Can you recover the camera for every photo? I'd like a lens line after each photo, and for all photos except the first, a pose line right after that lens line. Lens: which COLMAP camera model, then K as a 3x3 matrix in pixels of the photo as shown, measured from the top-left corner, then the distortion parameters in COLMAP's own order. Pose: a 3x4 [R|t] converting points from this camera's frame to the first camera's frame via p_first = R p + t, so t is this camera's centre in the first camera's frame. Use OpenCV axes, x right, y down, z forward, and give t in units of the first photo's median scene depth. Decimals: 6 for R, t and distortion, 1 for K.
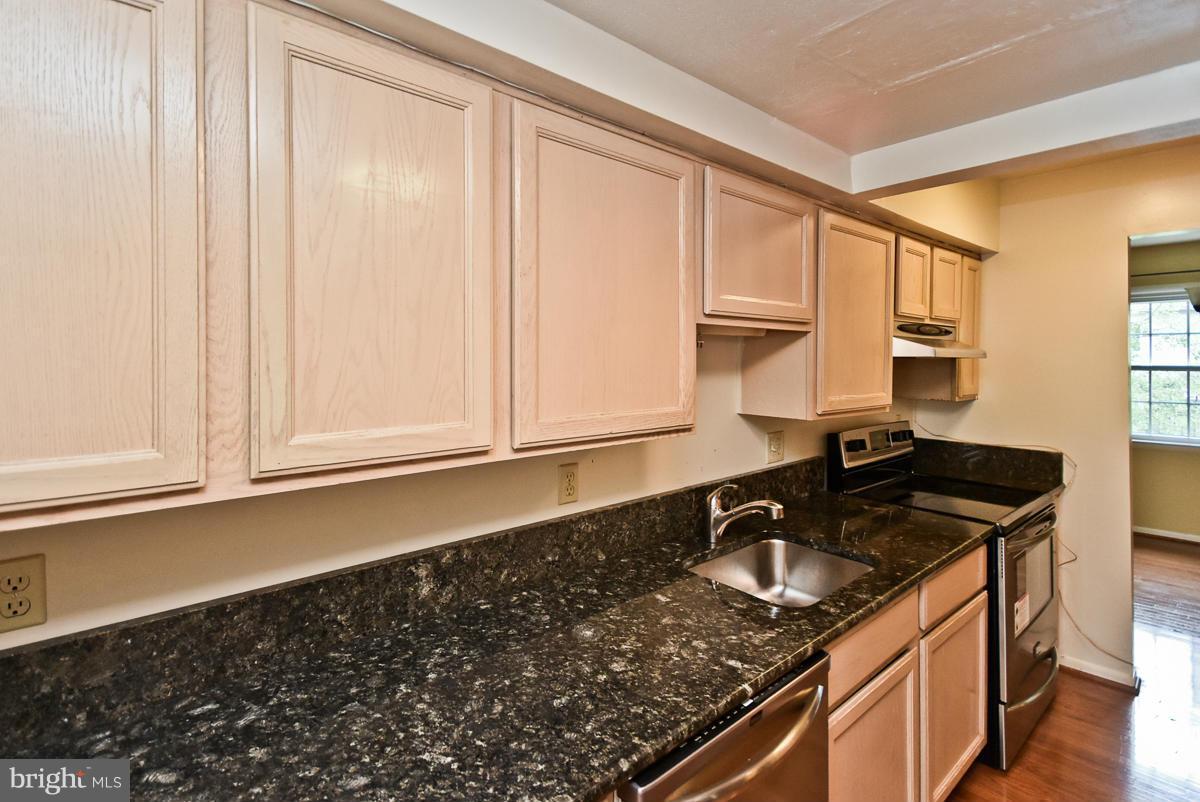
lens RADIAL K [[544.2, 0, 579.1], [0, 544.2, 358.8], [0, 0, 1]] dist [0.016195, -0.004034]
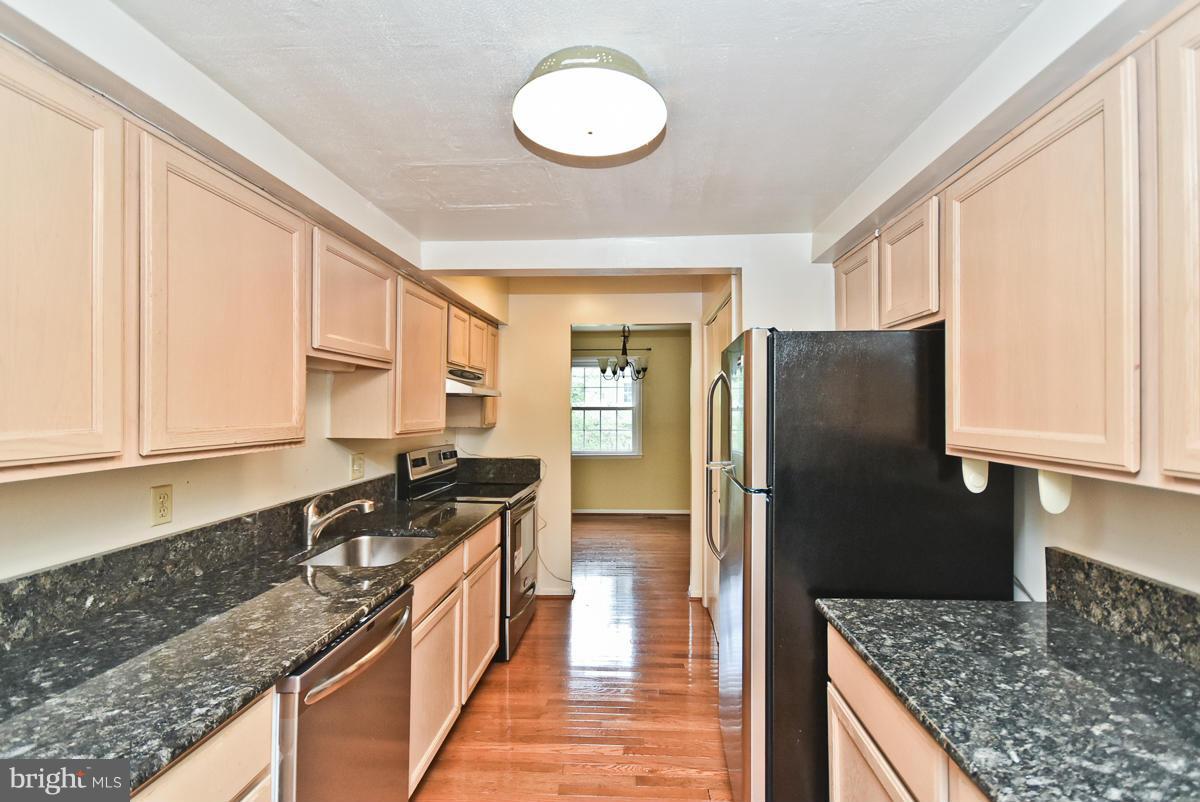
lens RADIAL K [[544.2, 0, 605.7], [0, 544.2, 401.4], [0, 0, 1]] dist [0.016195, -0.004034]
pose [[0.675692, 0.011526, 0.737094, -0.206254], [-0.001207, 0.999894, -0.014529, 0.049548], [-0.737183, 0.008928, 0.675634, -0.276070]]
